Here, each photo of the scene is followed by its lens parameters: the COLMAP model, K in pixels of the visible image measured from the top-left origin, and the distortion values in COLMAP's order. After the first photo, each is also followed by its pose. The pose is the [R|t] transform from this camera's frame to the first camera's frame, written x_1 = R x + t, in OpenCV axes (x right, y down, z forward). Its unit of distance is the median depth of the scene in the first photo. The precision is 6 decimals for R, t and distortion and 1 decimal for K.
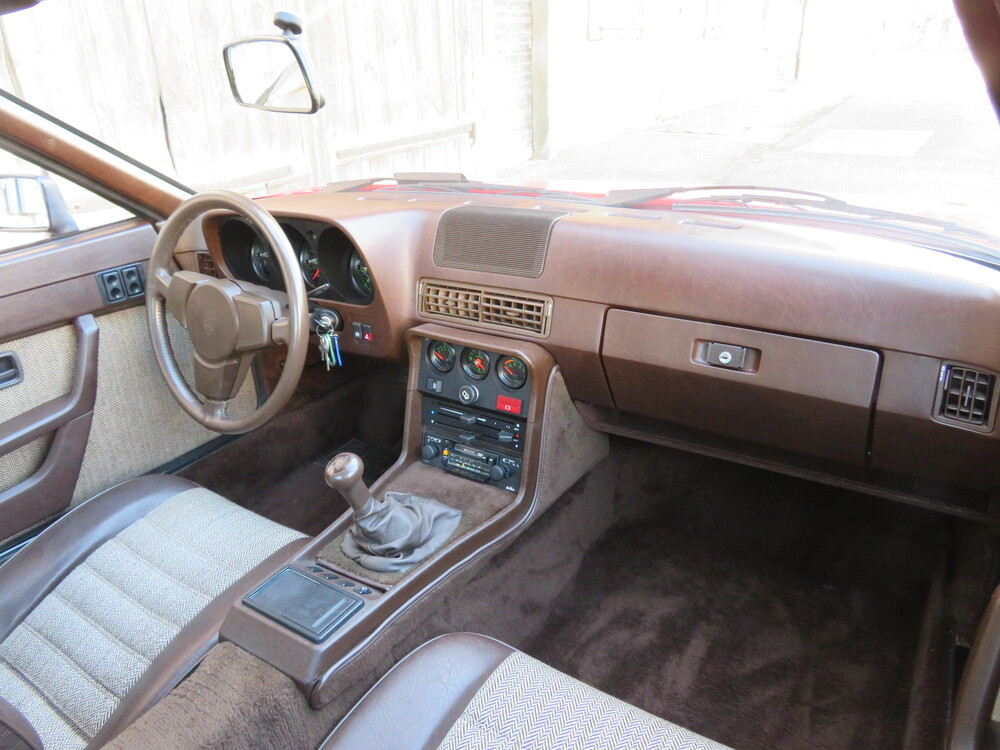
lens RADIAL K [[708.4, 0, 496.6], [0, 708.4, 373.5], [0, 0, 1]] dist [-0.005804, 0.000034]
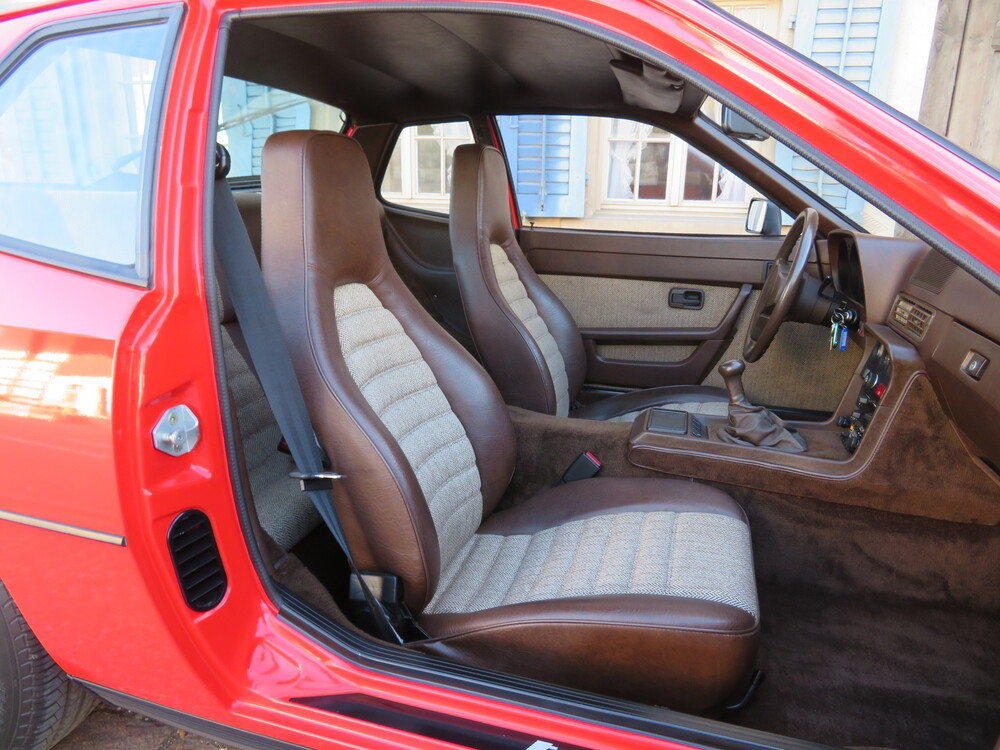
lens RADIAL K [[708.4, 0, 499.2], [0, 708.4, 374.6], [0, 0, 1]] dist [-0.005804, 0.000034]
pose [[0.296755, 0.299355, -0.906820, 0.843930], [-0.426595, 0.891136, 0.154575, 0.102141], [0.854373, 0.340974, 0.392153, -0.035365]]
